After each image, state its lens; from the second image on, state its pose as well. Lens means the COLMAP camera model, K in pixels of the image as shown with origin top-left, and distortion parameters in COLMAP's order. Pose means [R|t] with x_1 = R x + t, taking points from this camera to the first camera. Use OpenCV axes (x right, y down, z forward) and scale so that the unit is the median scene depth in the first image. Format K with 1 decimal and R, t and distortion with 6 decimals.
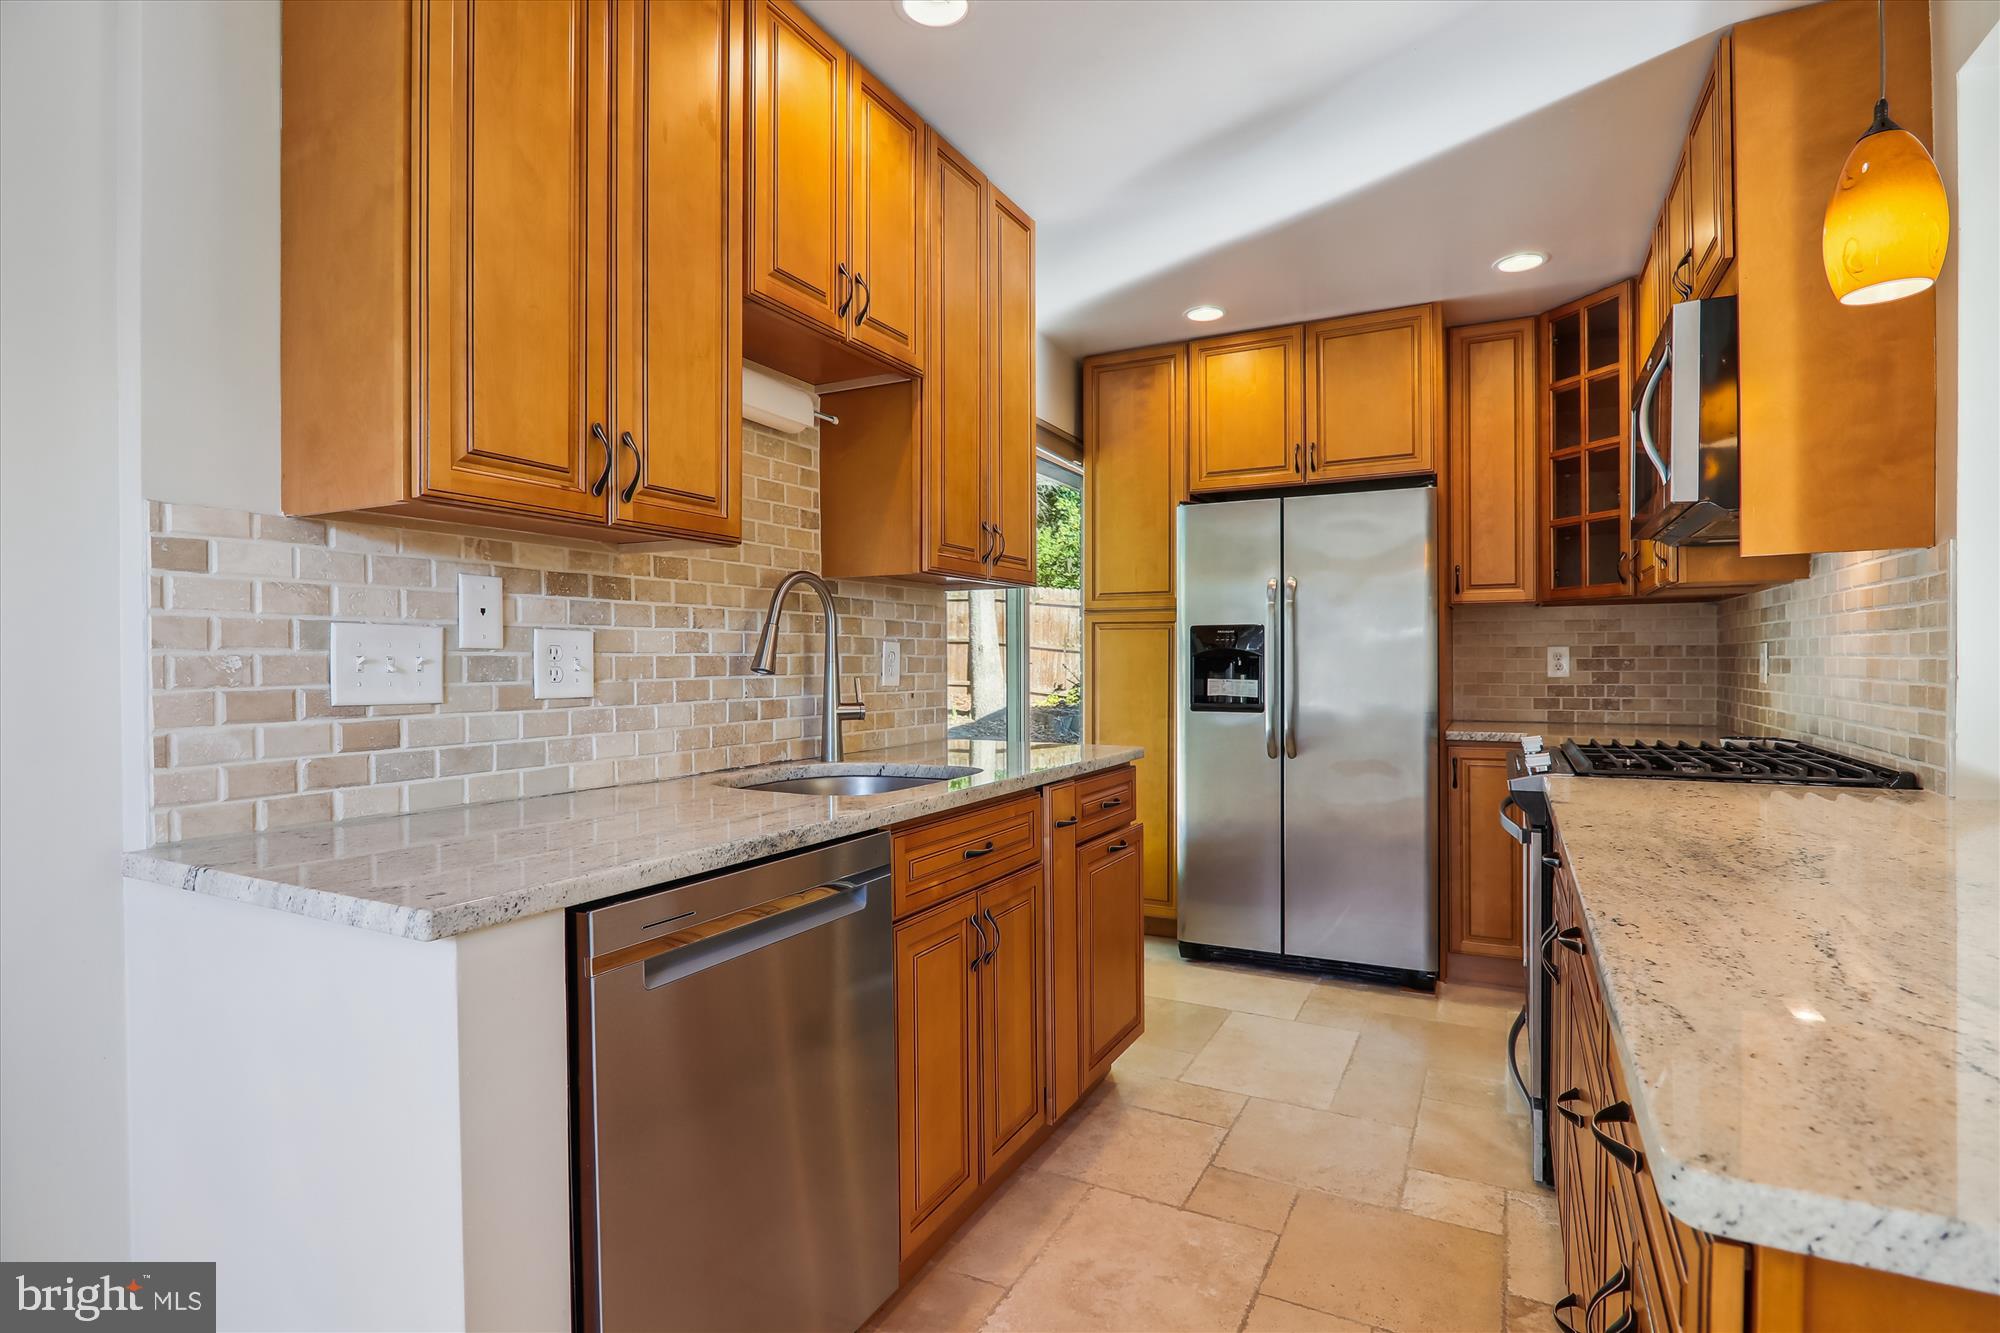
lens RADIAL K [[1003.3, 0, 1013.4], [0, 1003.3, 661.7], [0, 0, 1]] dist [-0.014421, 0.000545]
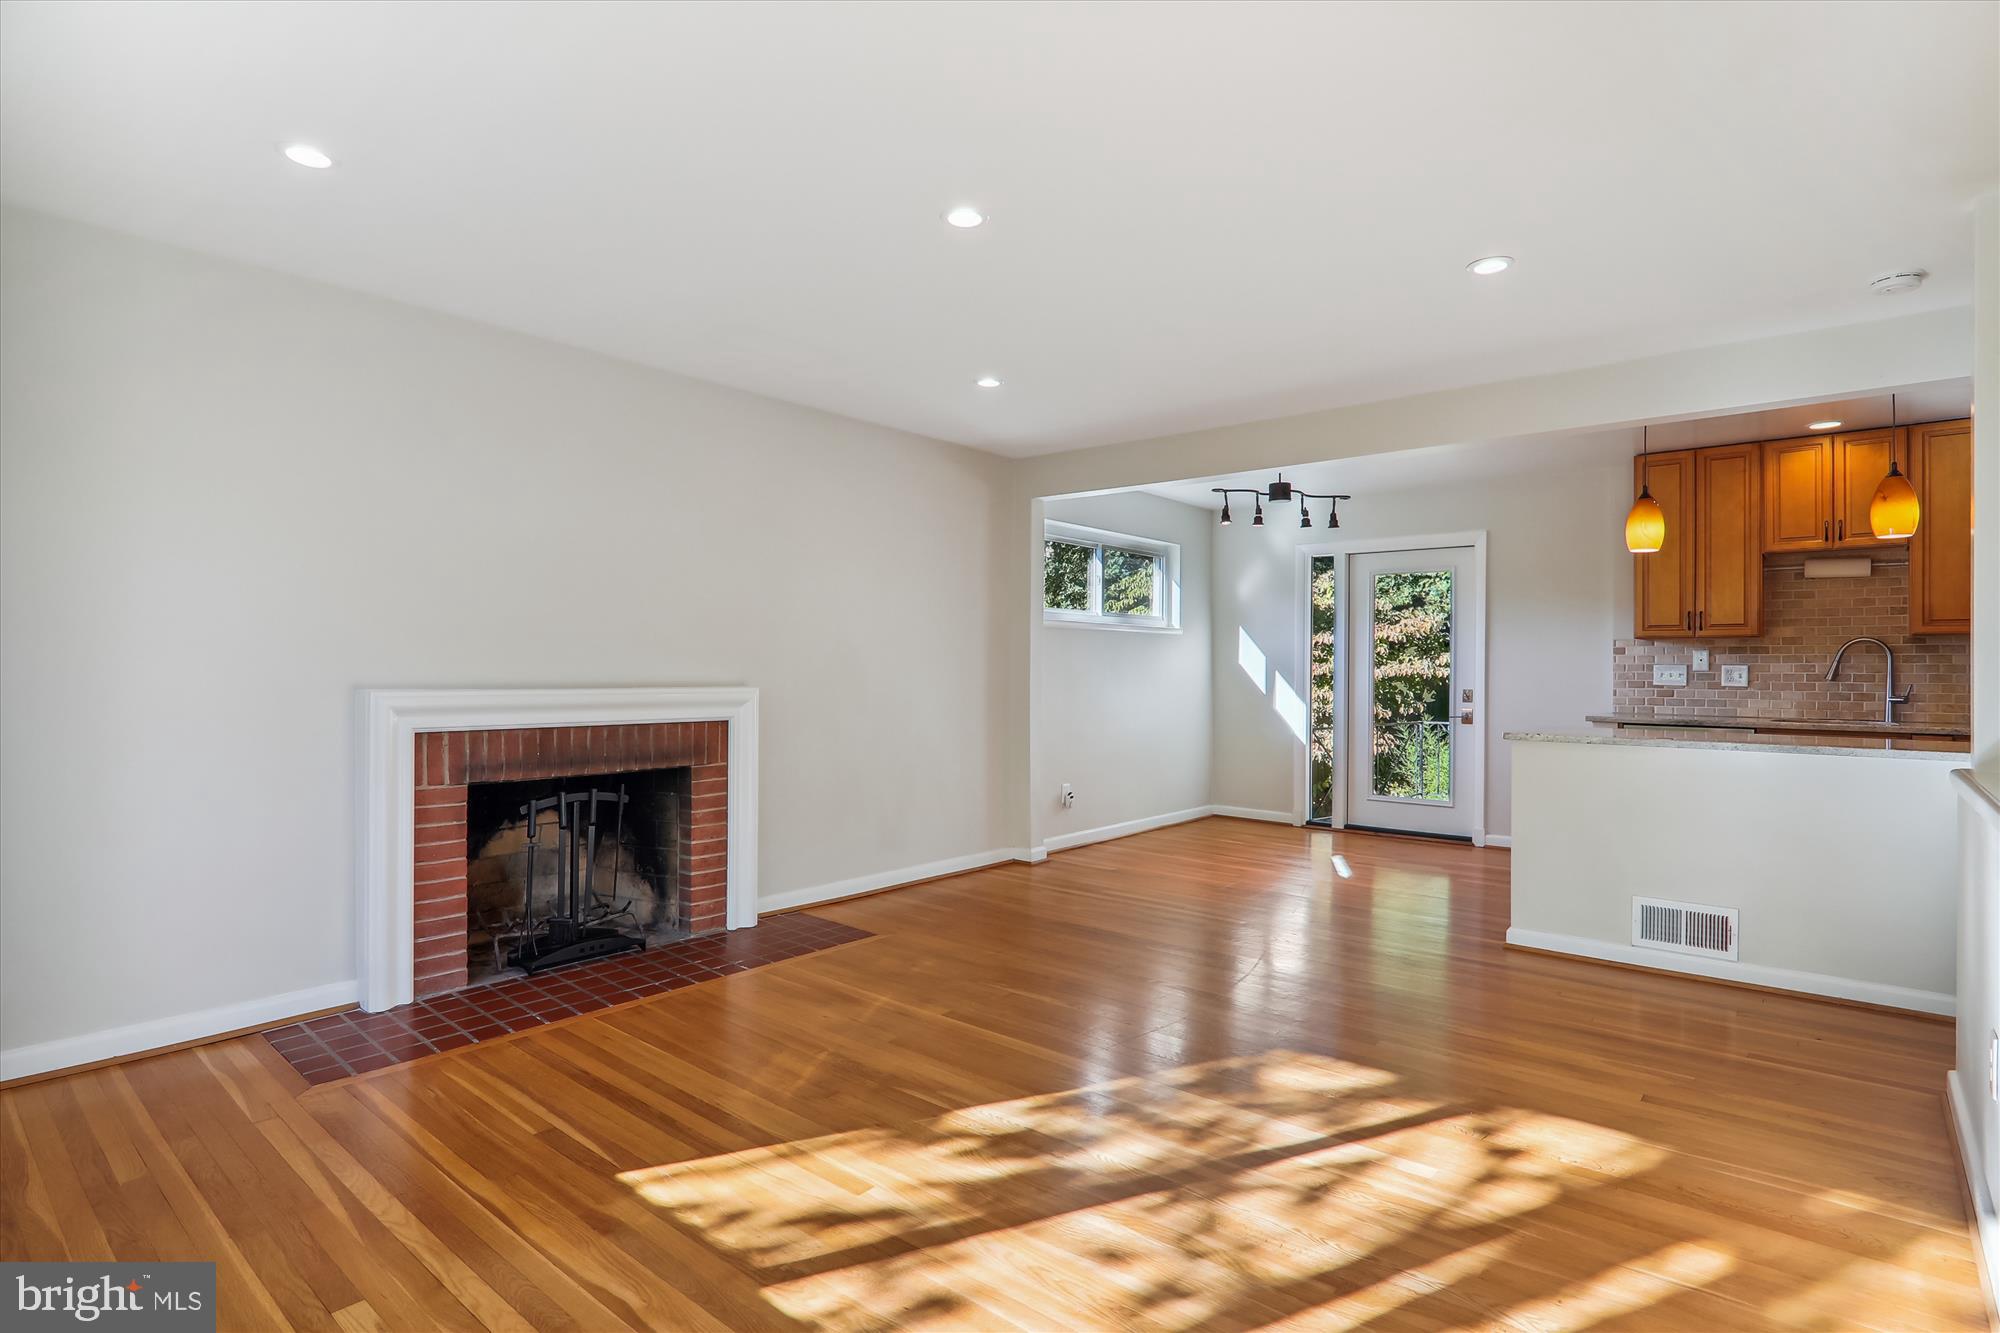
lens RADIAL K [[1003.3, 0, 1013.4], [0, 1003.3, 661.7], [0, 0, 1]] dist [-0.014421, 0.000545]
pose [[-0.199482, -0.009541, -0.979855, 3.285669], [-0.010178, 0.999919, -0.007664, 0.005206], [0.979849, 0.008444, -0.199563, -0.642830]]
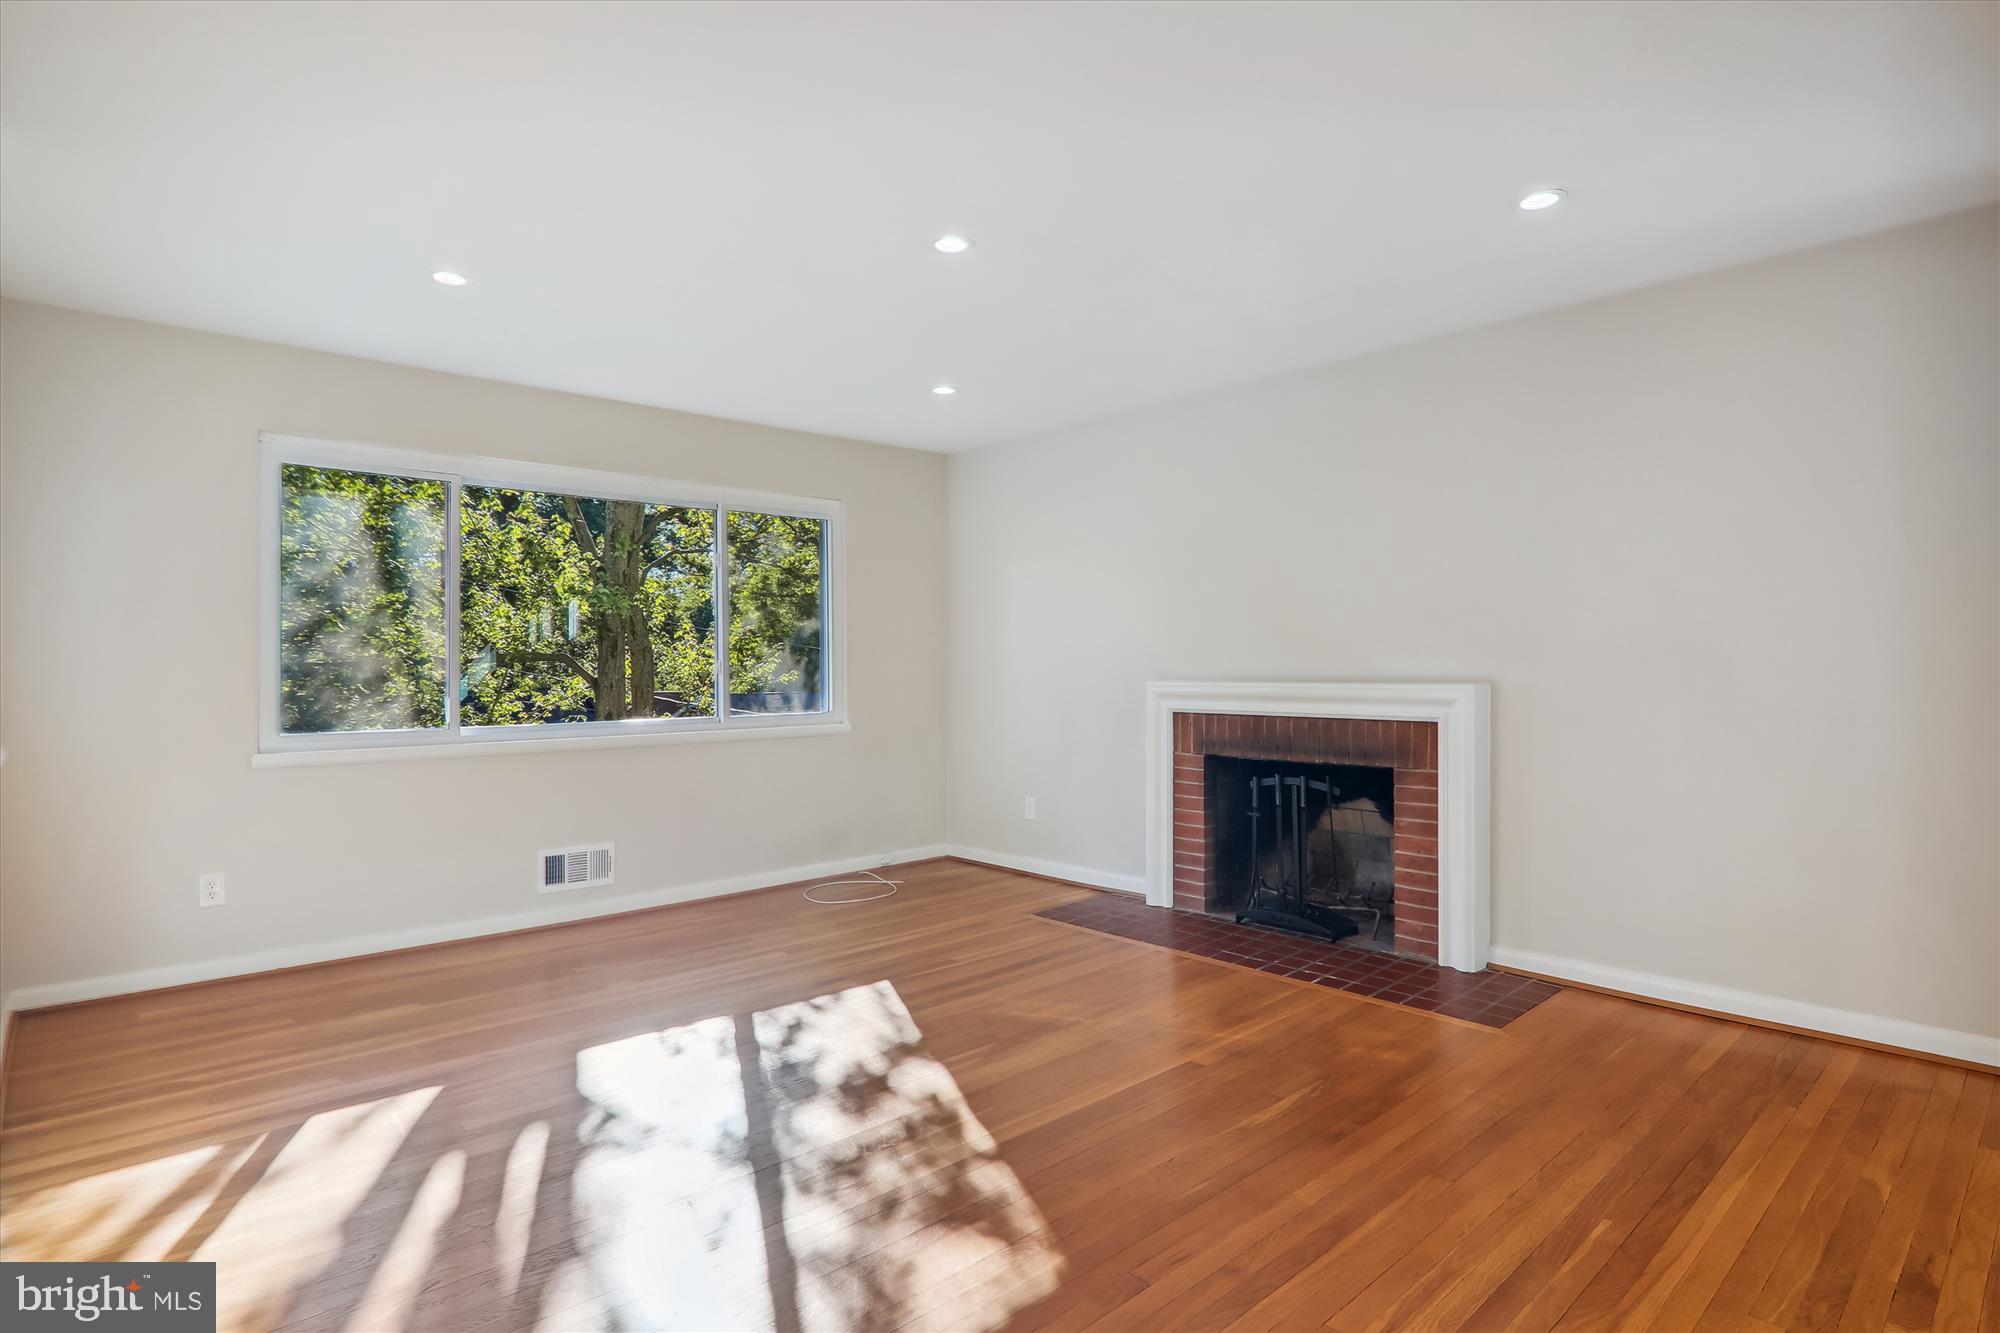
lens RADIAL K [[1043.2, 0, 1022.6], [0, 1043.2, 667.1], [0, 0, 1]] dist [-0.019119, 0.000144]
pose [[-0.946518, 0.002567, 0.322641, 1.119994], [0.004458, 0.999977, 0.005124, 0.005132], [-0.322620, 0.006288, -0.946508, 0.569918]]
